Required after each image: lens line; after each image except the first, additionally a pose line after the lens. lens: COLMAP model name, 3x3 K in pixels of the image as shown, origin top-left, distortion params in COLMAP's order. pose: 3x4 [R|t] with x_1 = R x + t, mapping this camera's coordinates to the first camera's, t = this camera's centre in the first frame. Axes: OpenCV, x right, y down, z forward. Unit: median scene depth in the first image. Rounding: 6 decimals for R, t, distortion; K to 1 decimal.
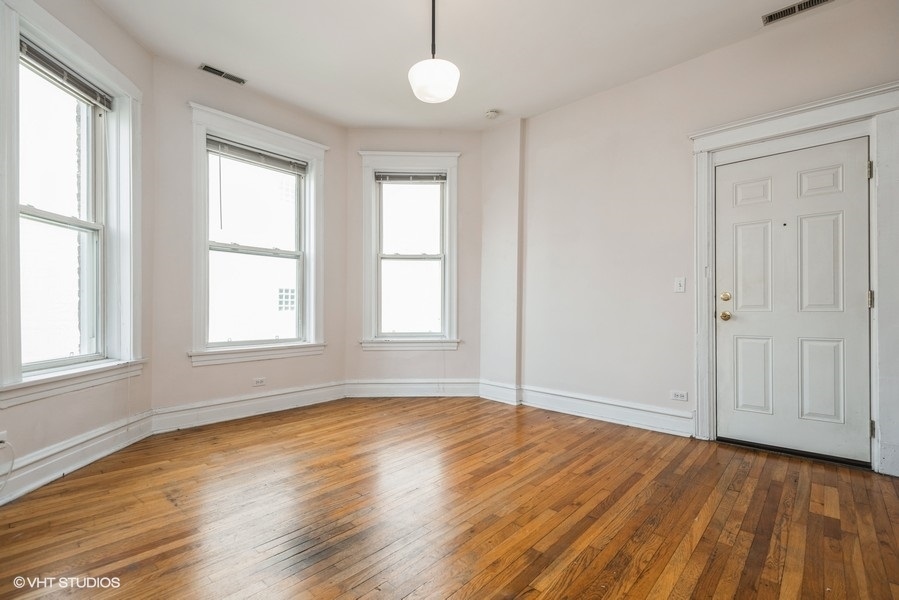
lens RADIAL K [[410.2, 0, 455.5], [0, 410.2, 306.6], [0, 0, 1]] dist [0.023109, -0.001138]
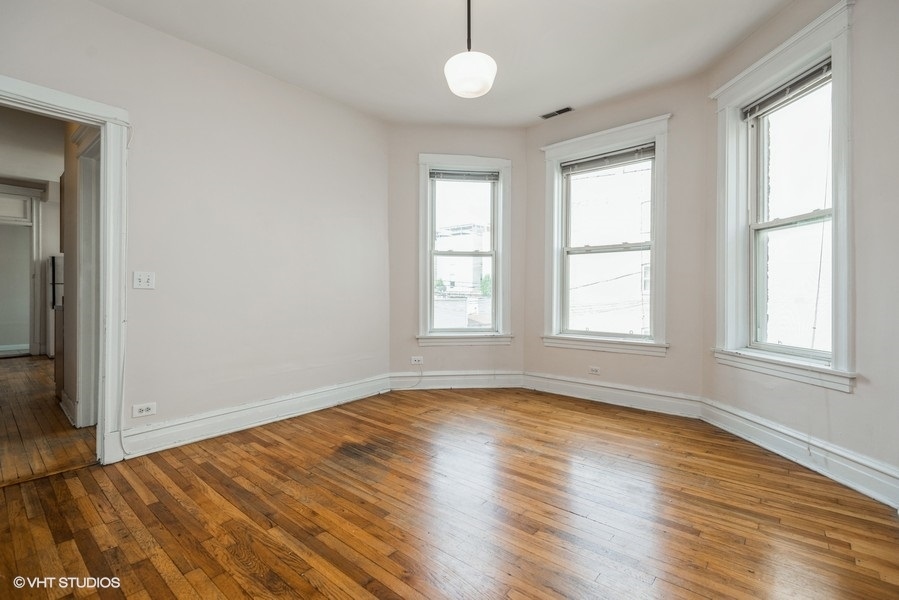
lens RADIAL K [[410.2, 0, 455.8], [0, 410.2, 293.4], [0, 0, 1]] dist [0.023109, -0.001138]
pose [[0.032622, -0.003092, -0.999463, 0.707479], [-0.001393, 0.999994, -0.003139, -0.018880], [0.999467, 0.001495, 0.032618, 0.722314]]
